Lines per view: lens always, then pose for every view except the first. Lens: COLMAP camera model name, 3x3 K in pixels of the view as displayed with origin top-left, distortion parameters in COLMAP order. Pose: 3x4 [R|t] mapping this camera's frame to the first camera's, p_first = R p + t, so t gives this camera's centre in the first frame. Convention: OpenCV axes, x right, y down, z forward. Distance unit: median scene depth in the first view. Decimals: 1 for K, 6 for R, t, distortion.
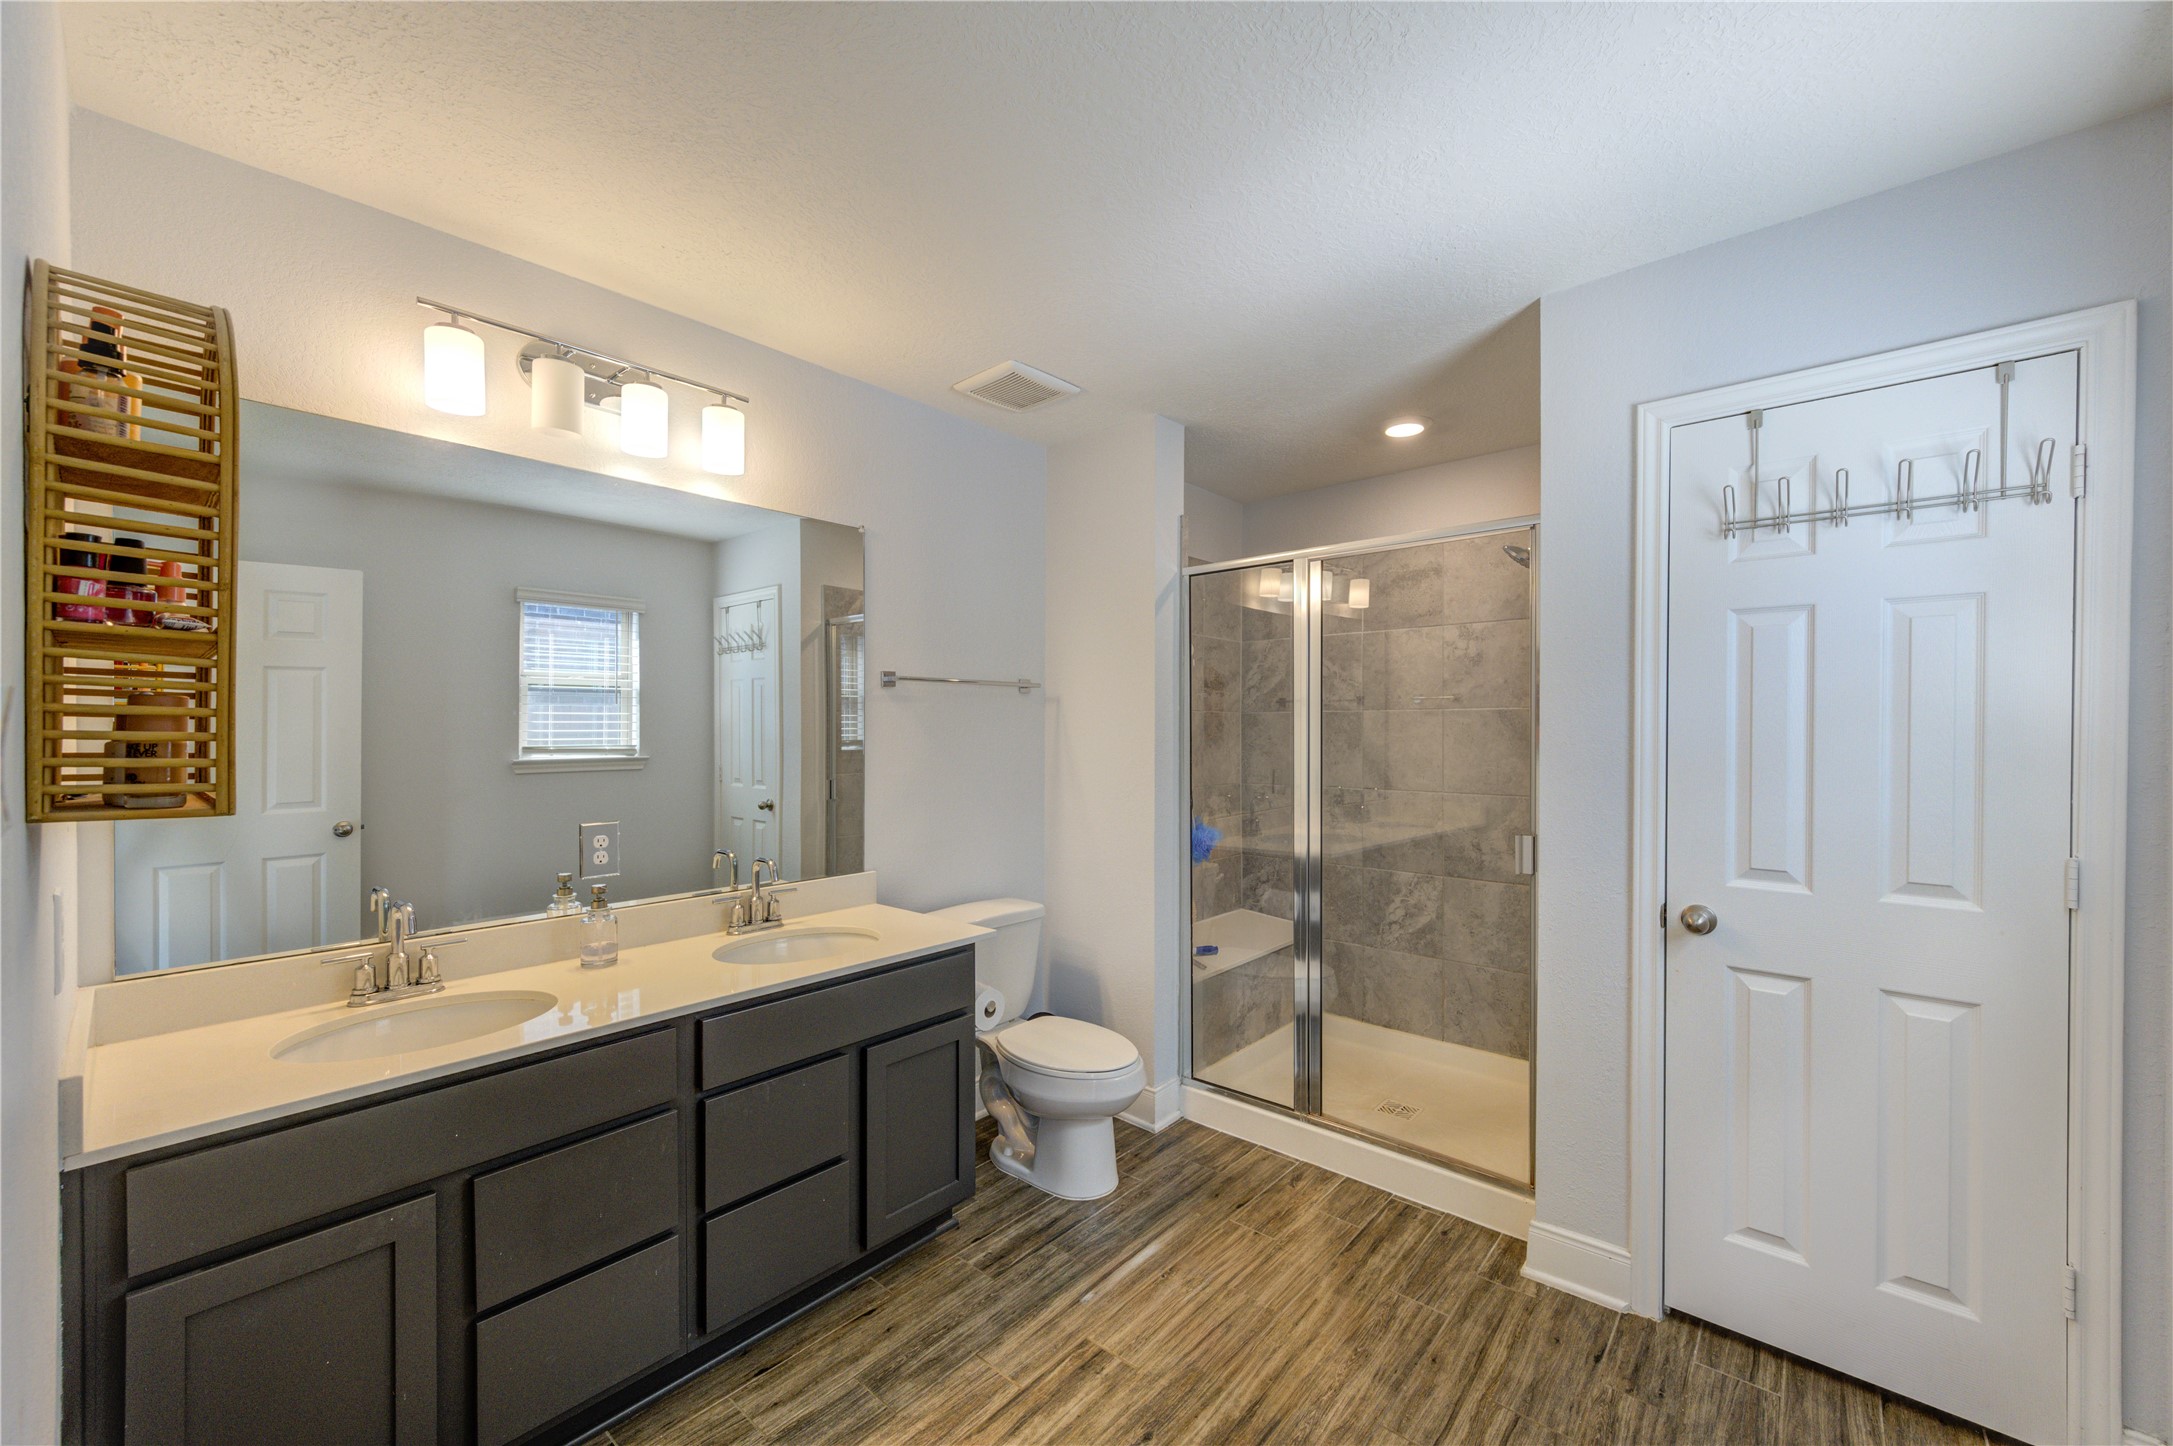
lens RADIAL K [[847.0, 0, 1095.2], [0, 847.0, 728.5], [0, 0, 1]] dist [0.003039, -0.000178]
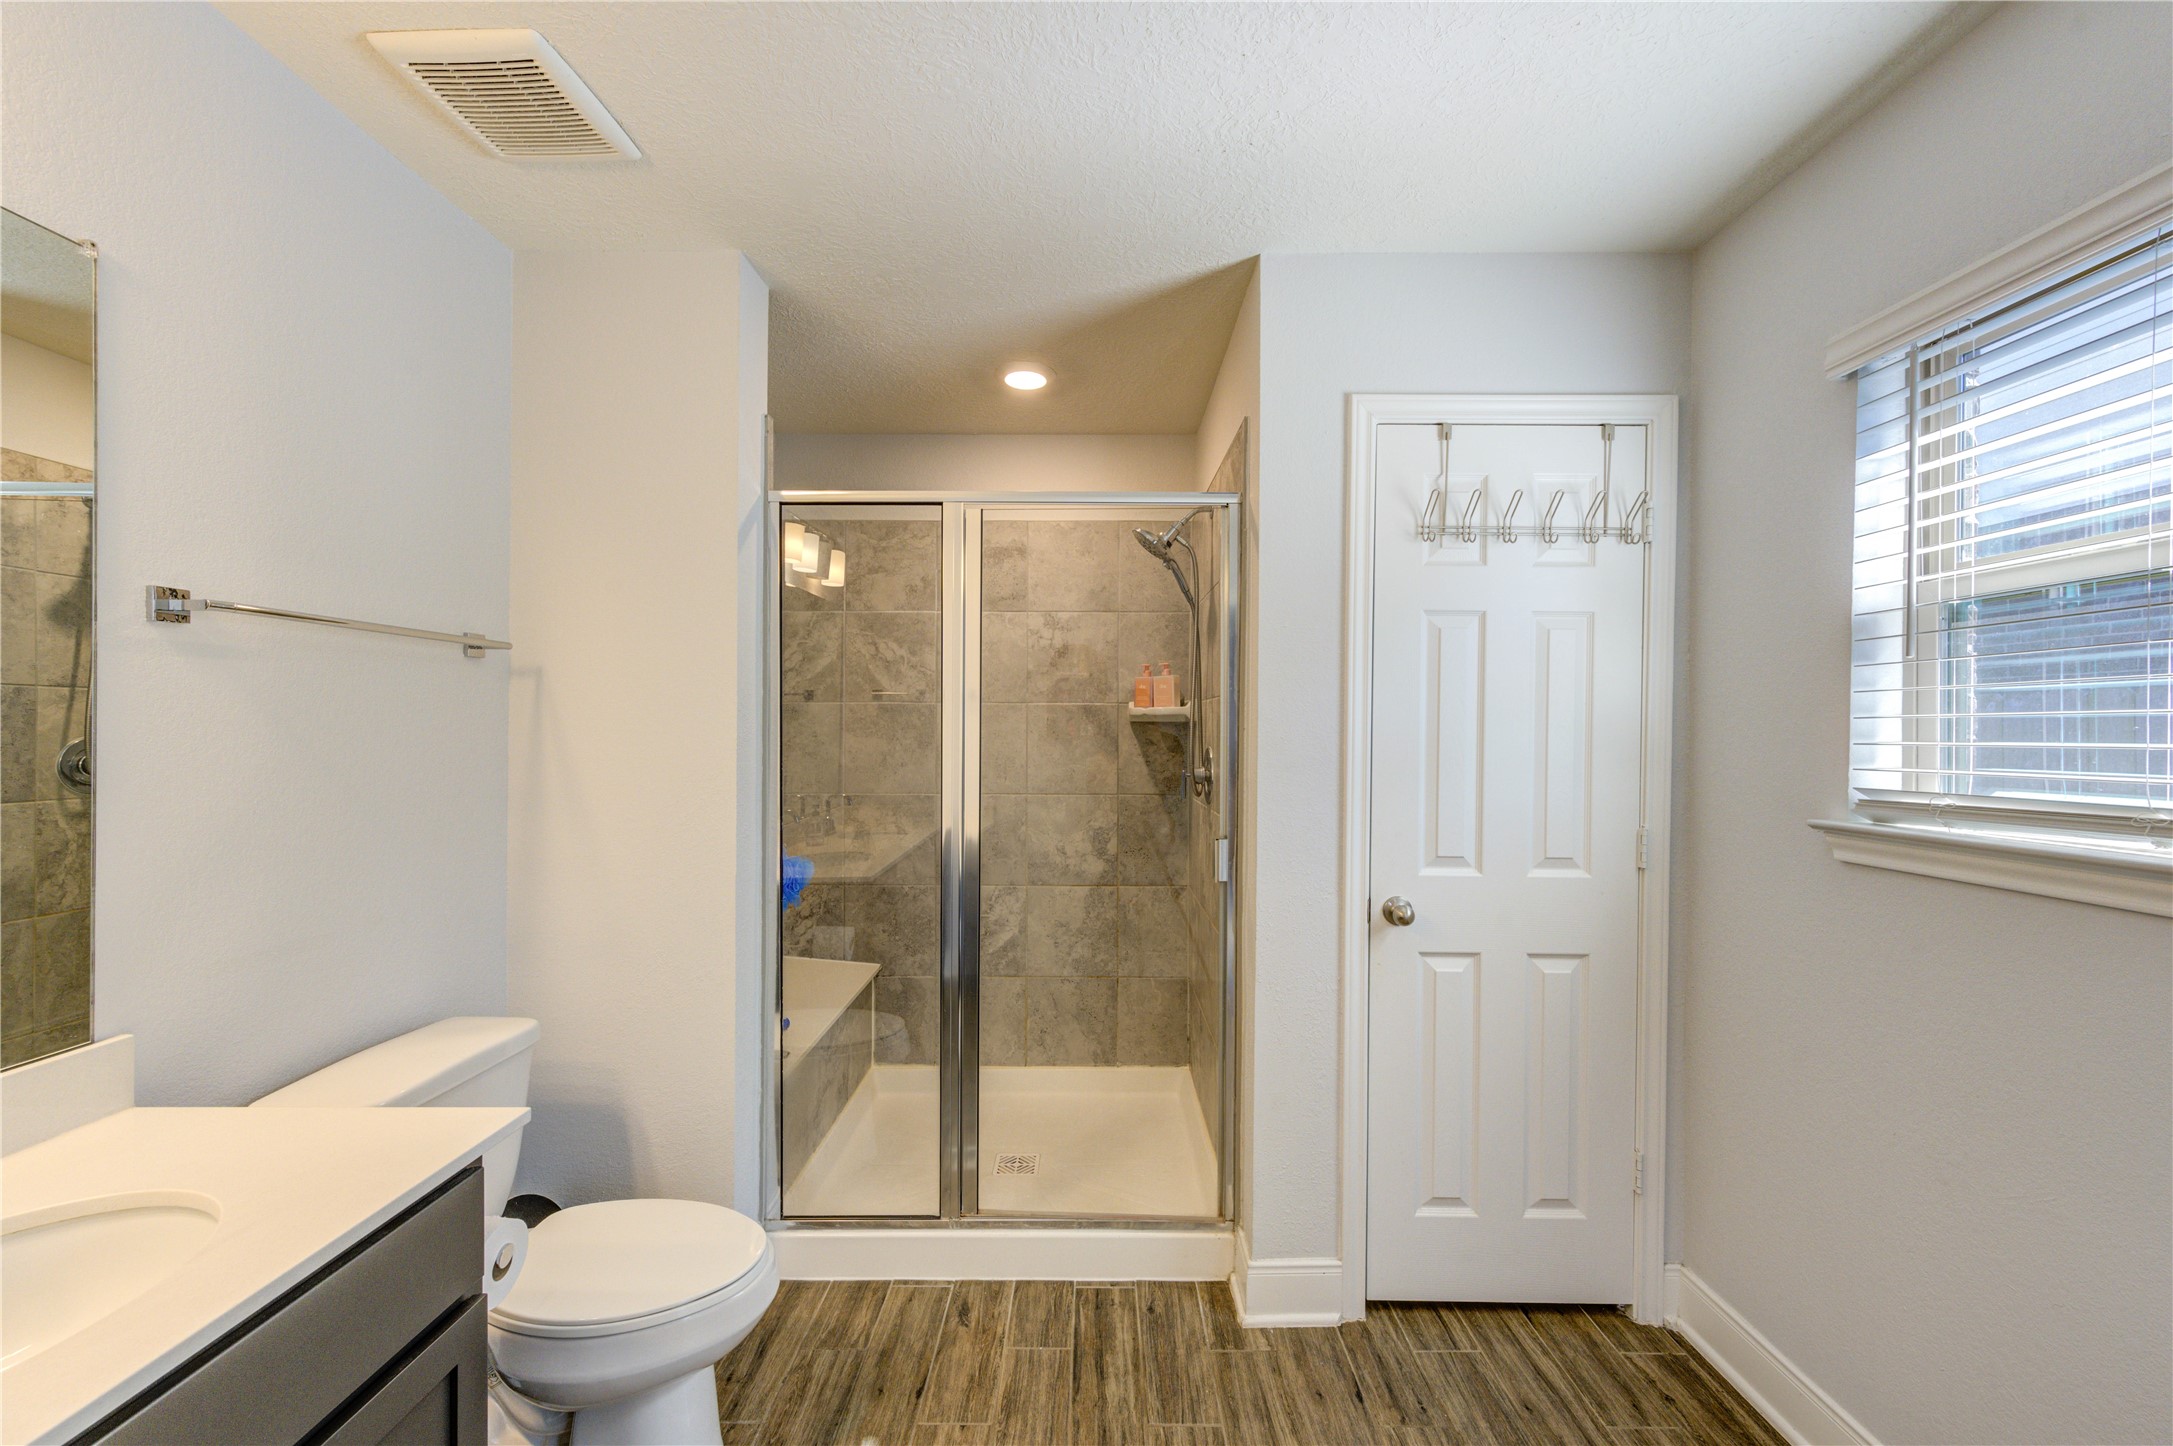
lens RADIAL K [[847.0, 0, 1095.2], [0, 847.0, 728.5], [0, 0, 1]] dist [0.003039, -0.000178]
pose [[0.758483, 0.004658, 0.651676, -0.188869], [-0.006001, 0.999982, -0.000163, 0.006352], [-0.651665, -0.003788, 0.758498, 0.377862]]
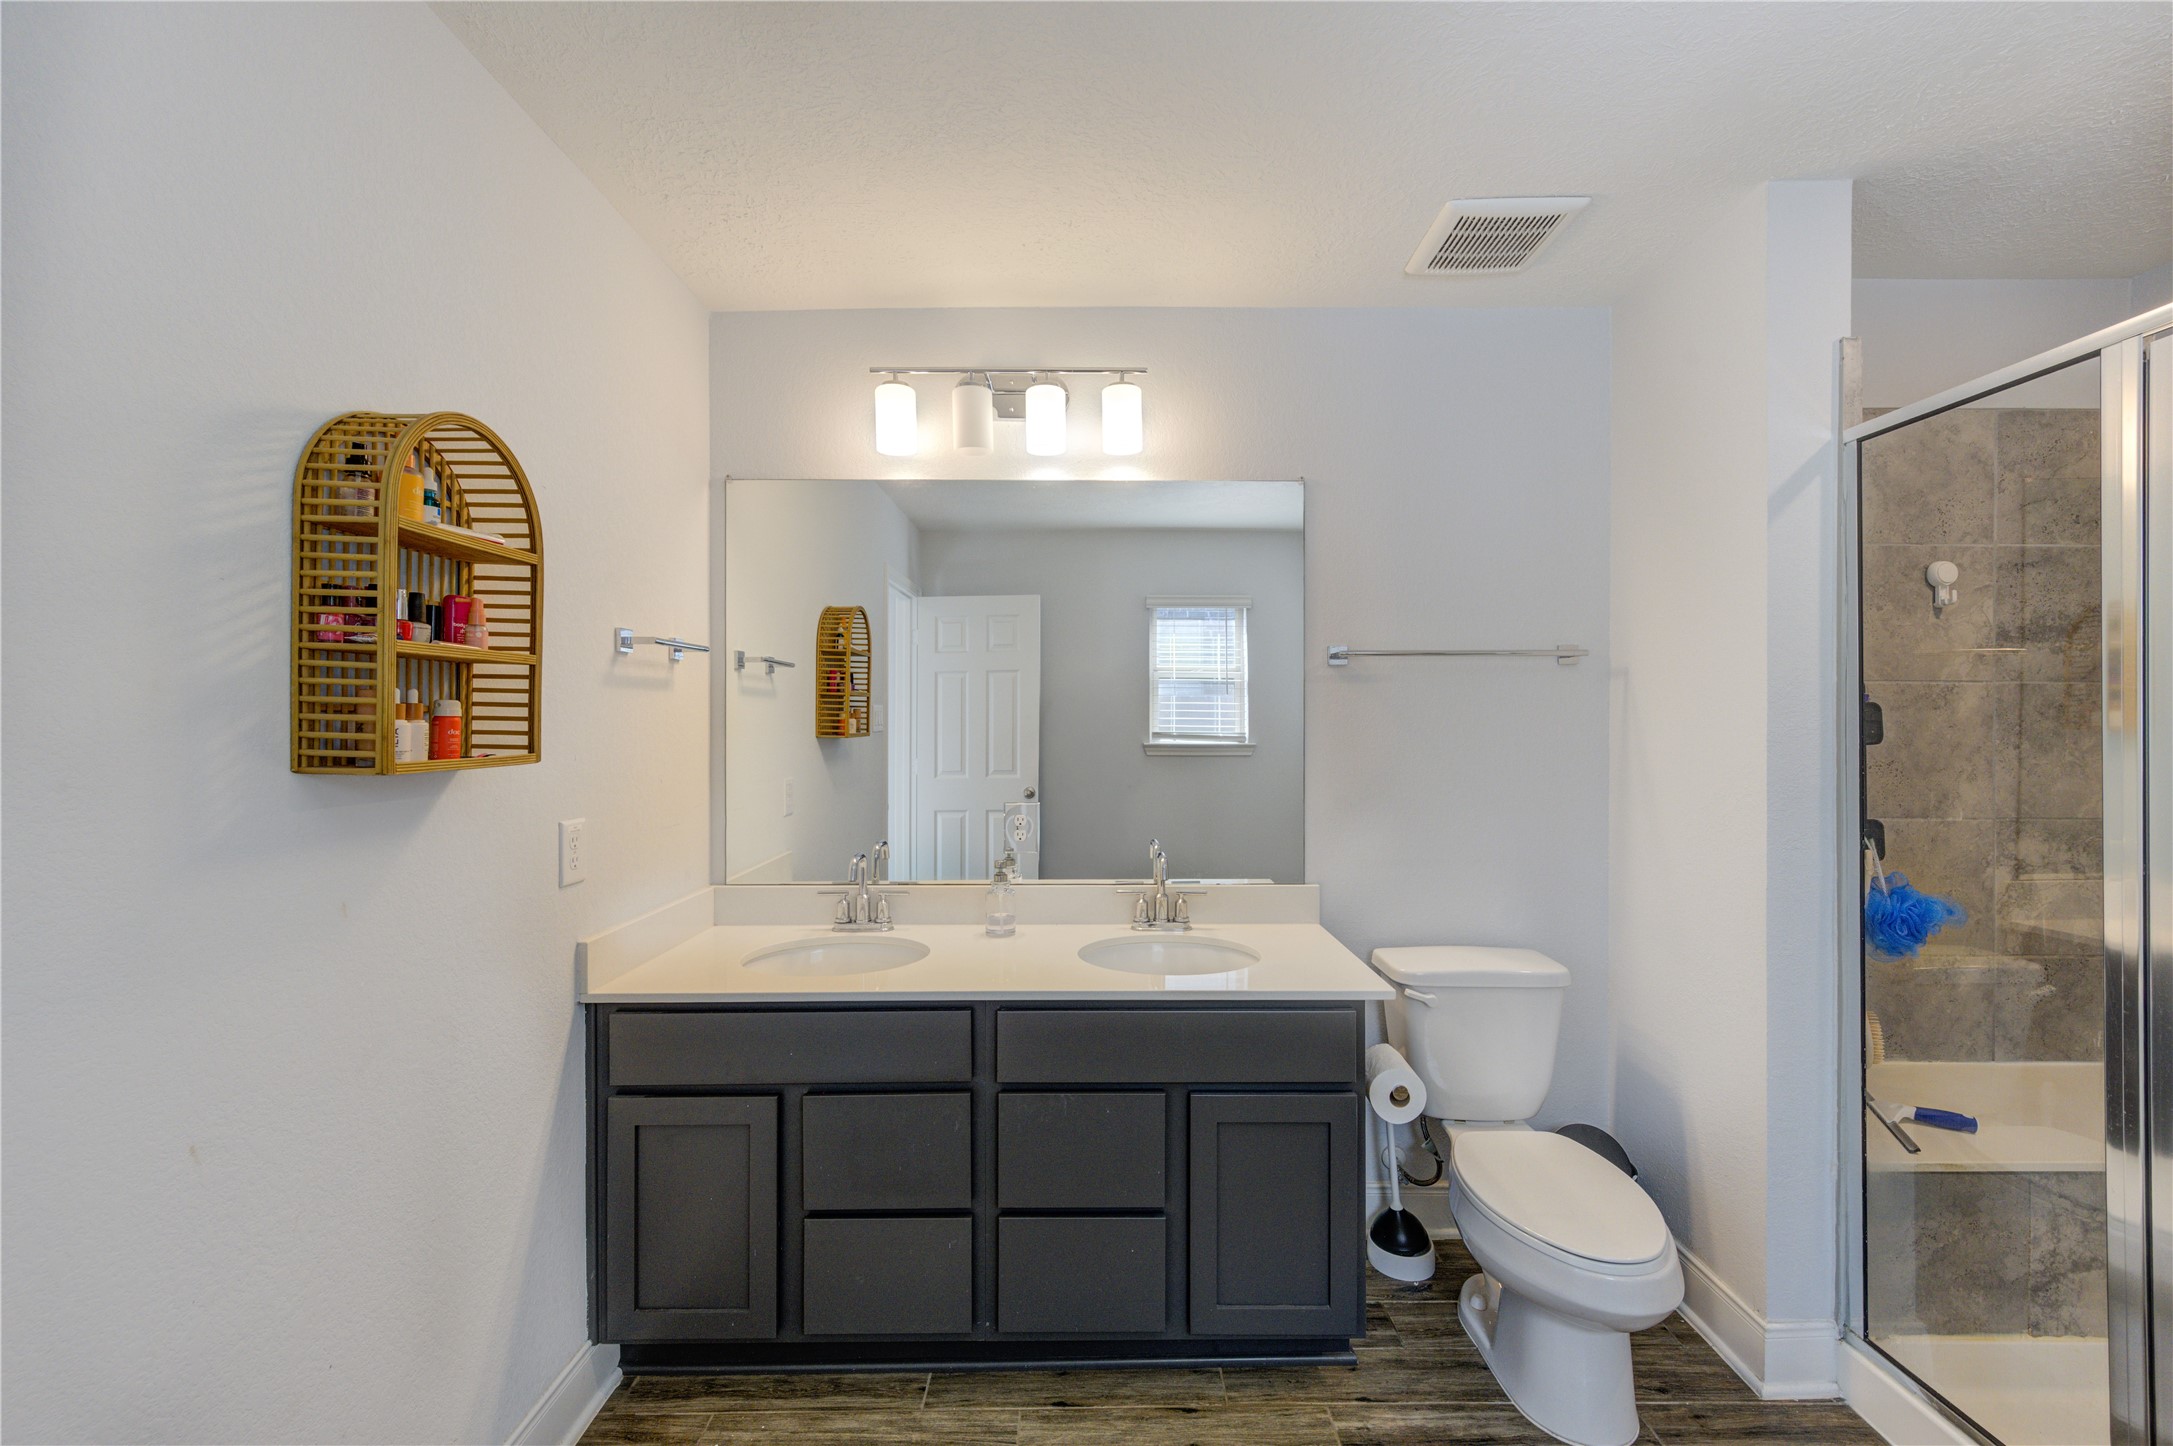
lens RADIAL K [[851.1, 0, 1092.9], [0, 851.1, 716.2], [0, 0, 1]] dist [0.002468, 0.000115]
pose [[0.658781, -0.003088, -0.752329, 0.258227], [0.001651, 0.999995, -0.002658, 0.003751], [0.752333, 0.000509, 0.658783, 0.313598]]
